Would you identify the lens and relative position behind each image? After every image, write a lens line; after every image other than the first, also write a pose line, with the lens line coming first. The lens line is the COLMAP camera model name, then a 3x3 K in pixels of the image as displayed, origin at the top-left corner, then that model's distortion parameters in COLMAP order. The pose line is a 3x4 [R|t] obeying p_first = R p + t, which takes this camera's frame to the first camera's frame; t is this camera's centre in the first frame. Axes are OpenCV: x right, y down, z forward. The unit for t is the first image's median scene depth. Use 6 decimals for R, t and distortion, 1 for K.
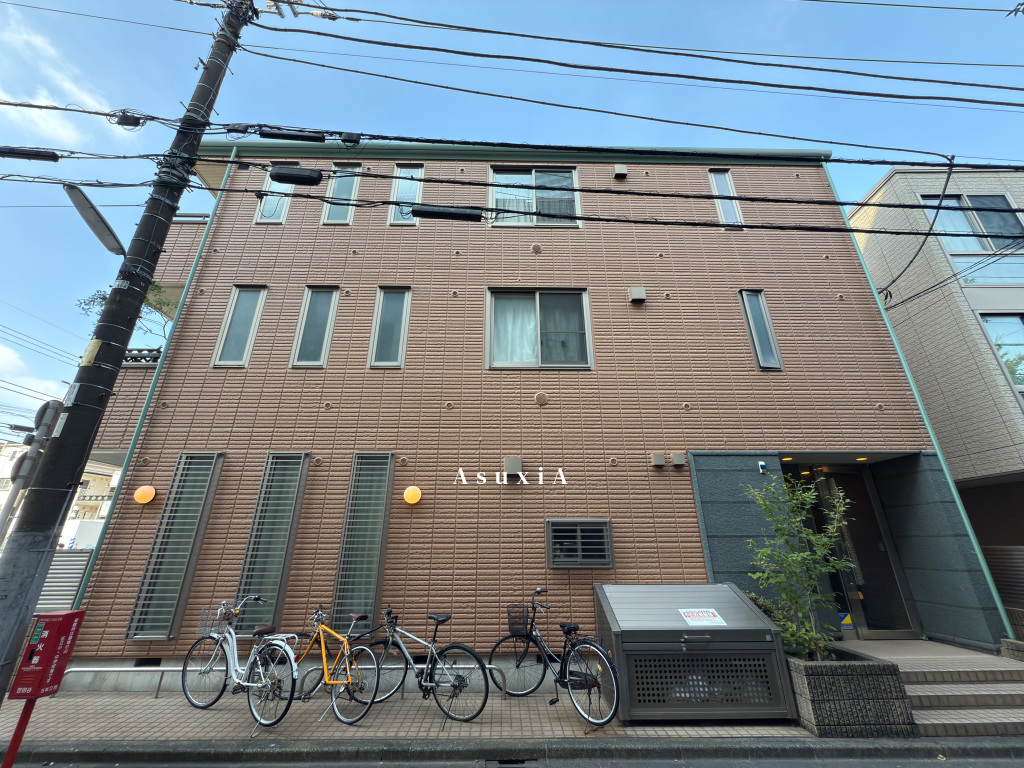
lens RADIAL K [[407.2, 0, 512.0], [0, 407.2, 384.0], [0, 0, 1]] dist [-0.000908, 0.000303]
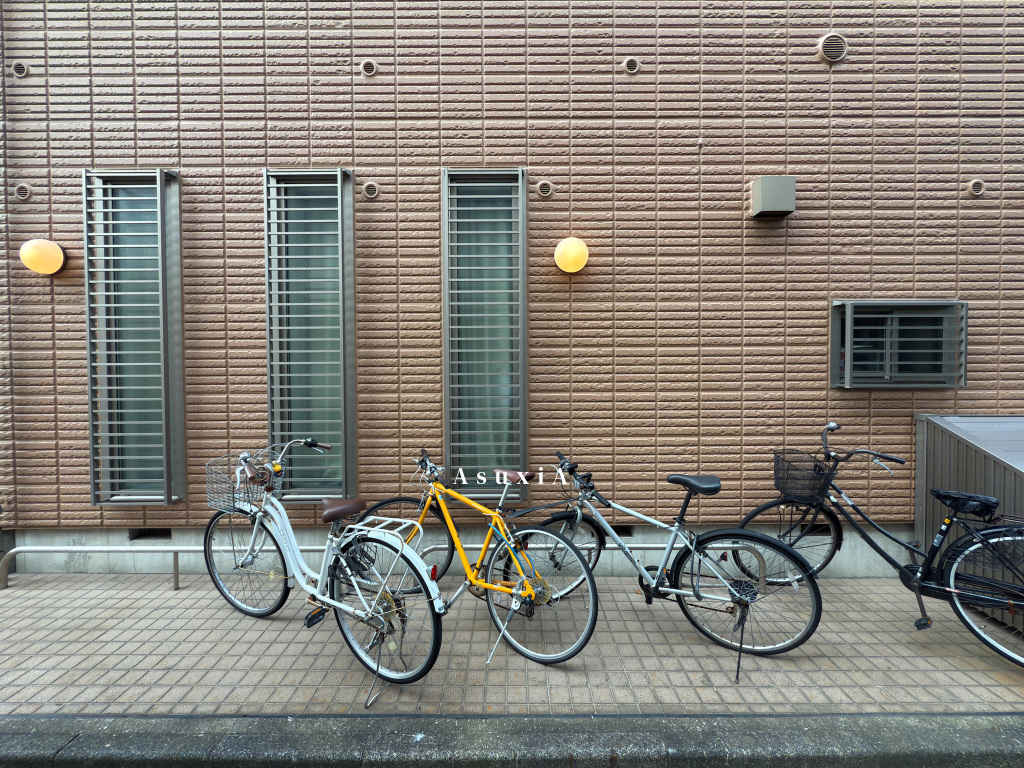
lens RADIAL K [[407.2, 0, 512.0], [0, 407.2, 384.0], [0, 0, 1]] dist [-0.000908, 0.000303]
pose [[0.999843, -0.002033, -0.017628, -0.327205], [0.008771, 0.920203, 0.391342, 0.234533], [0.015426, -0.391435, 0.920076, 0.505775]]
